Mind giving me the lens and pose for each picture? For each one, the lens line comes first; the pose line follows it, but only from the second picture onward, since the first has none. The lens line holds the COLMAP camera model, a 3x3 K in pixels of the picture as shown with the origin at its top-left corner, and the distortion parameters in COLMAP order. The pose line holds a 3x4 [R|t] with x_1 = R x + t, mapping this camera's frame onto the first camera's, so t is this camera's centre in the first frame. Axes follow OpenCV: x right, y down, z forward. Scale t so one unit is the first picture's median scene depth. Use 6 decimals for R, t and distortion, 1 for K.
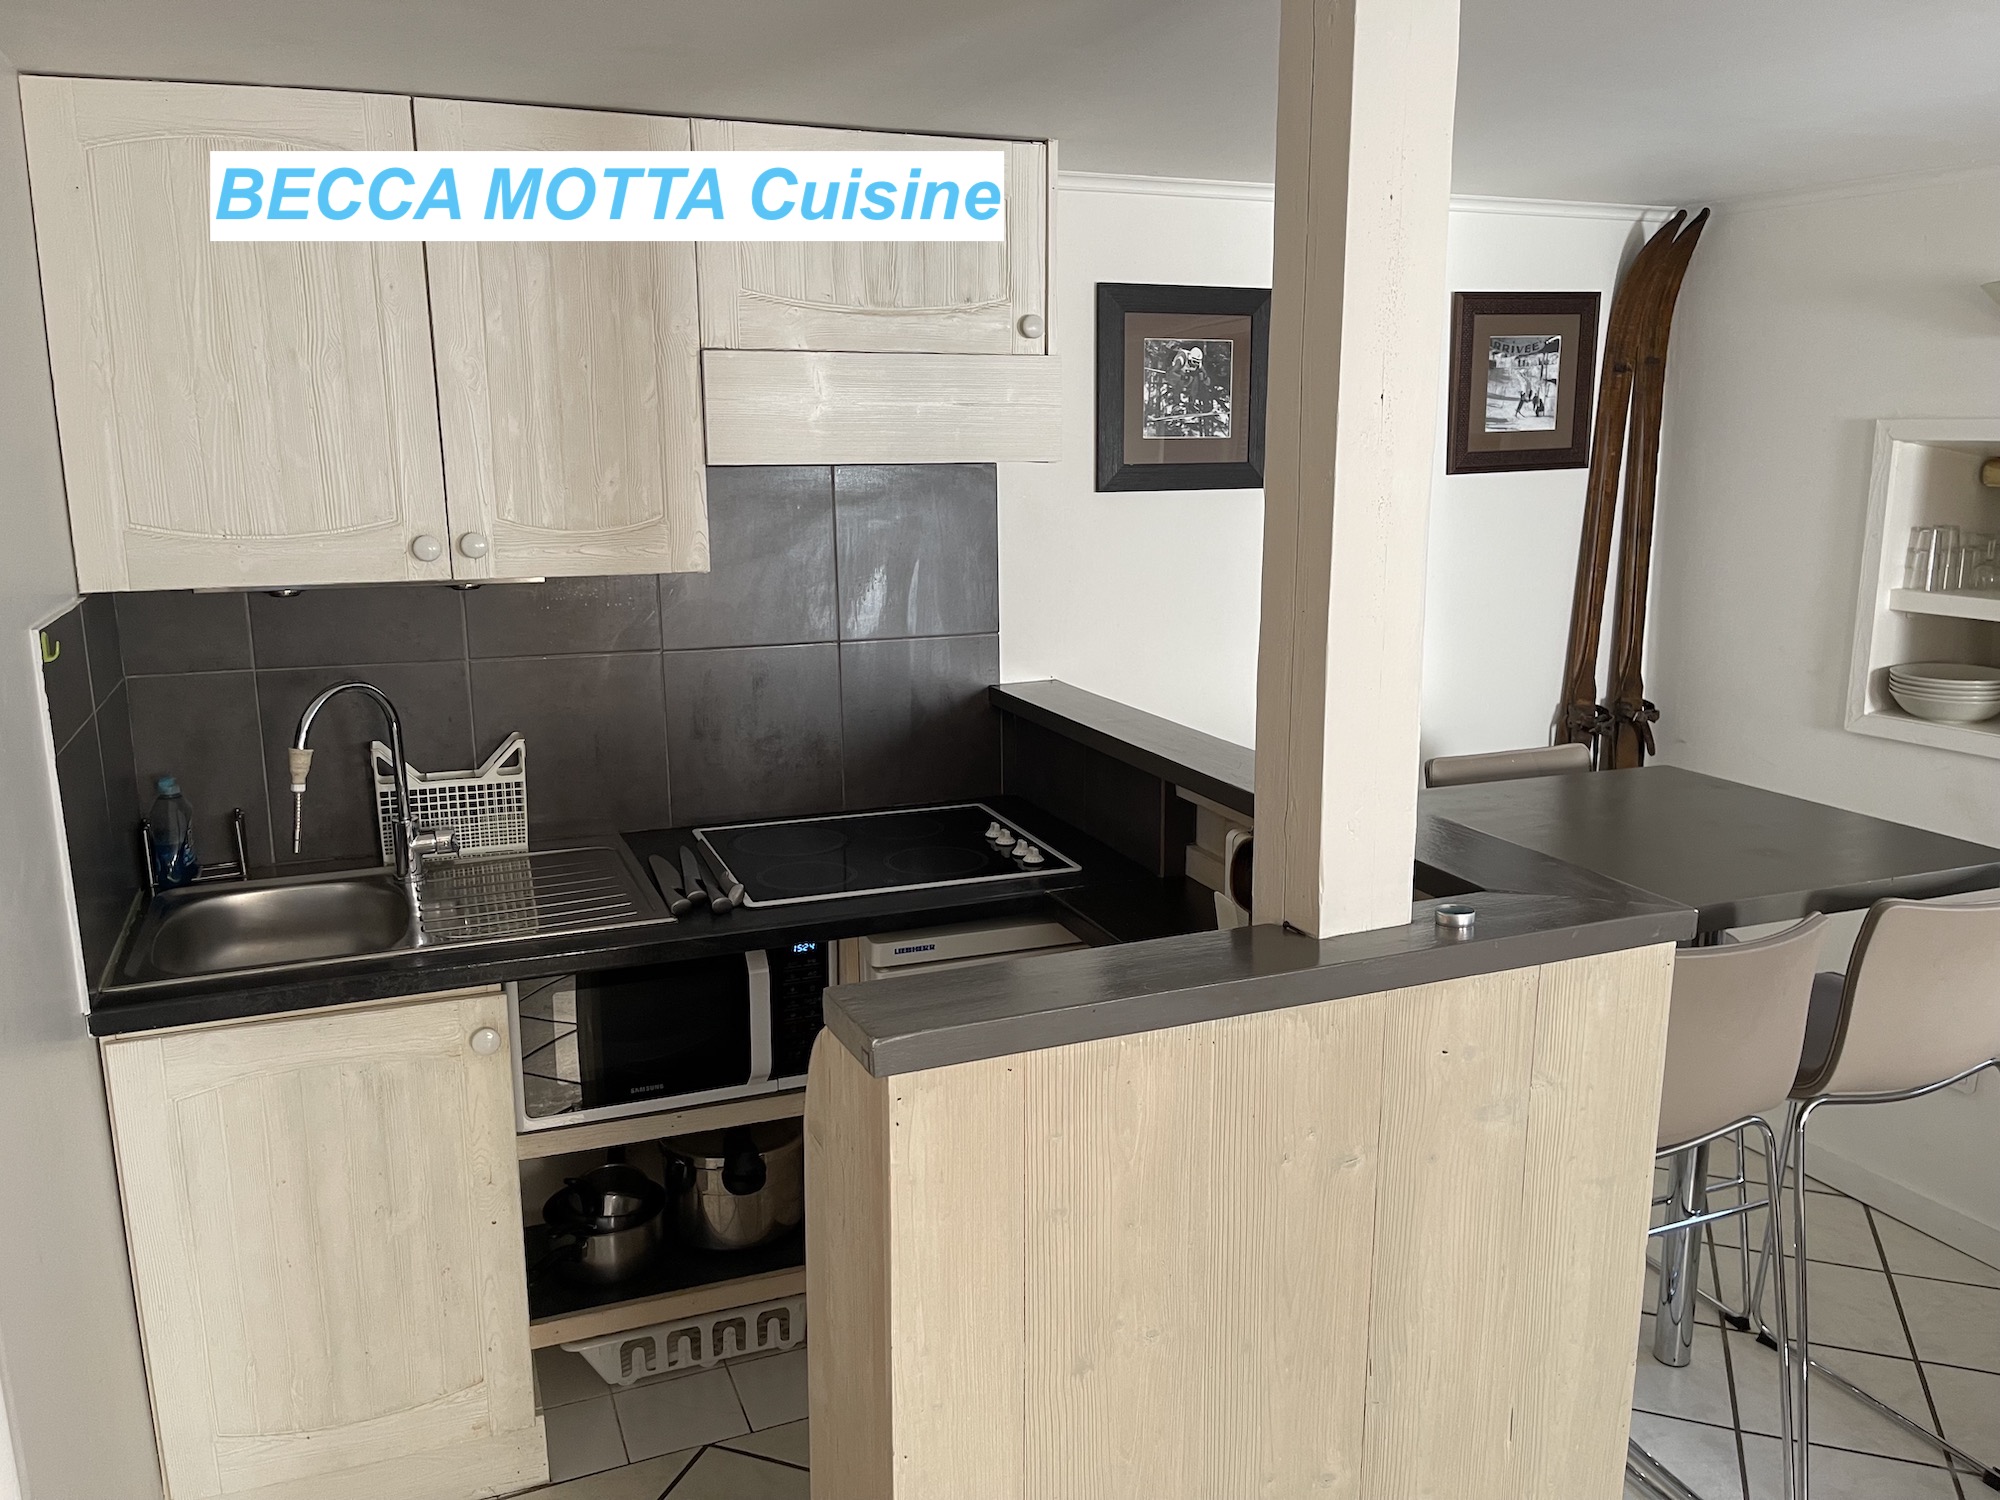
lens RADIAL K [[1518.0, 0, 990.2], [0, 1518.0, 767.3], [0, 0, 1]] dist [0.025511, -0.025472]
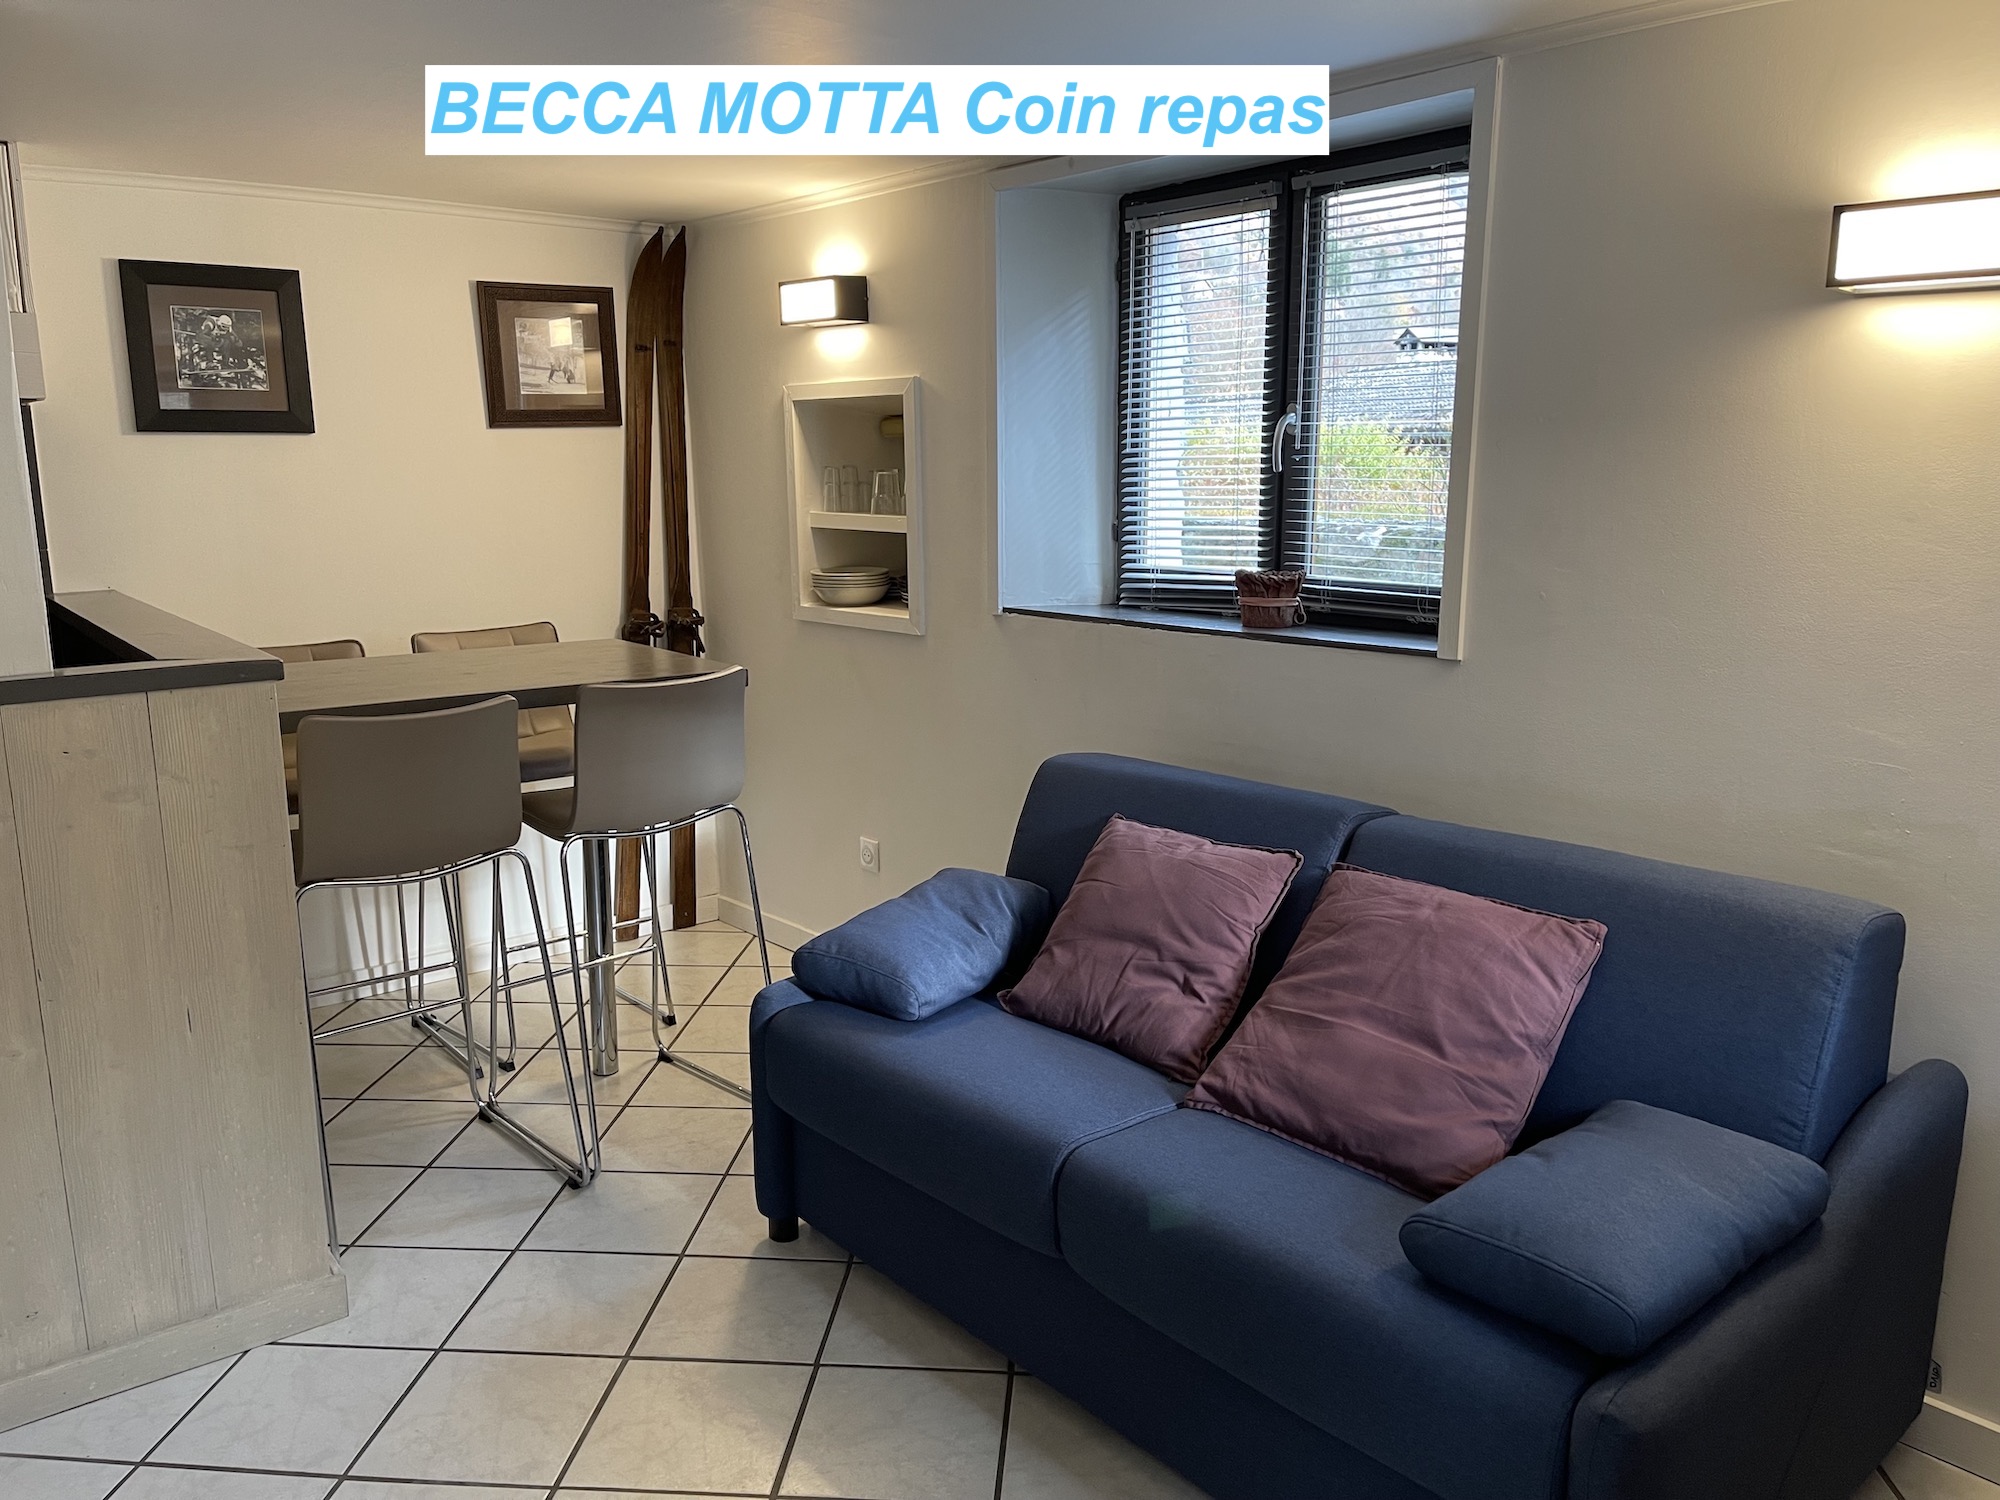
lens RADIAL K [[1518.0, 0, 997.9], [0, 1518.0, 748.2], [0, 0, 1]] dist [0.025511, -0.025472]
pose [[0.958335, -0.050168, 0.281206, 0.369406], [0.057235, 0.998217, -0.016969, 0.127883], [-0.279853, 0.032357, 0.959497, -0.340510]]
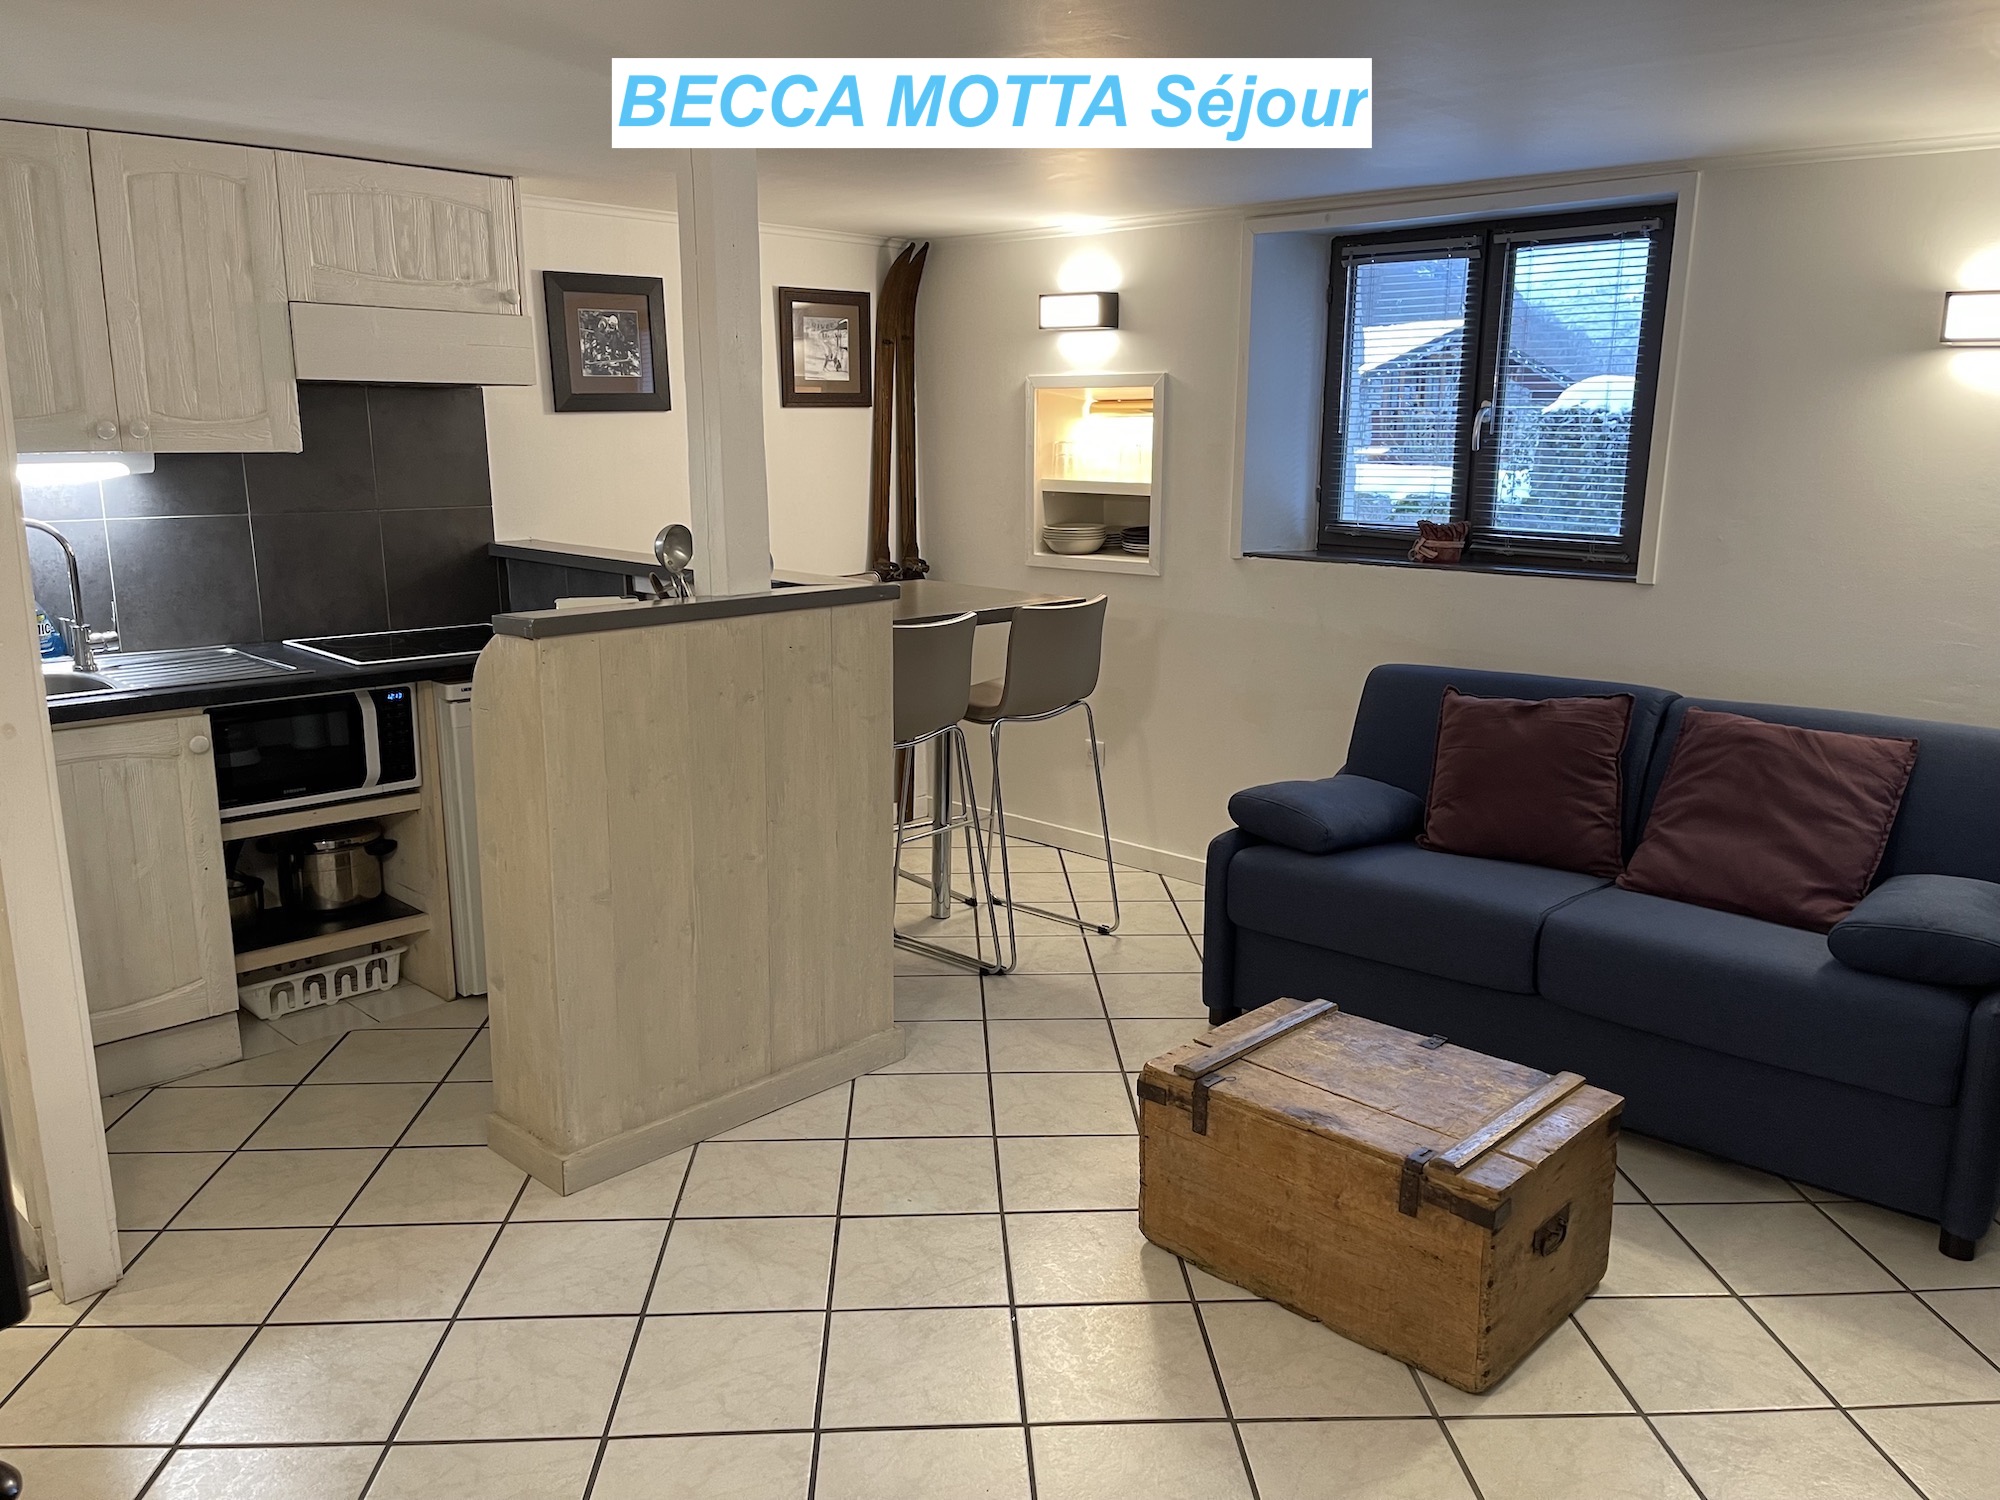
lens RADIAL K [[1518.0, 0, 999.1], [0, 1518.0, 755.1], [0, 0, 1]] dist [0.025511, -0.025472]
pose [[0.916307, -0.073687, 0.393638, -0.140671], [0.072277, 0.997214, 0.018427, 0.157416], [-0.393899, 0.011566, 0.919081, -0.531080]]
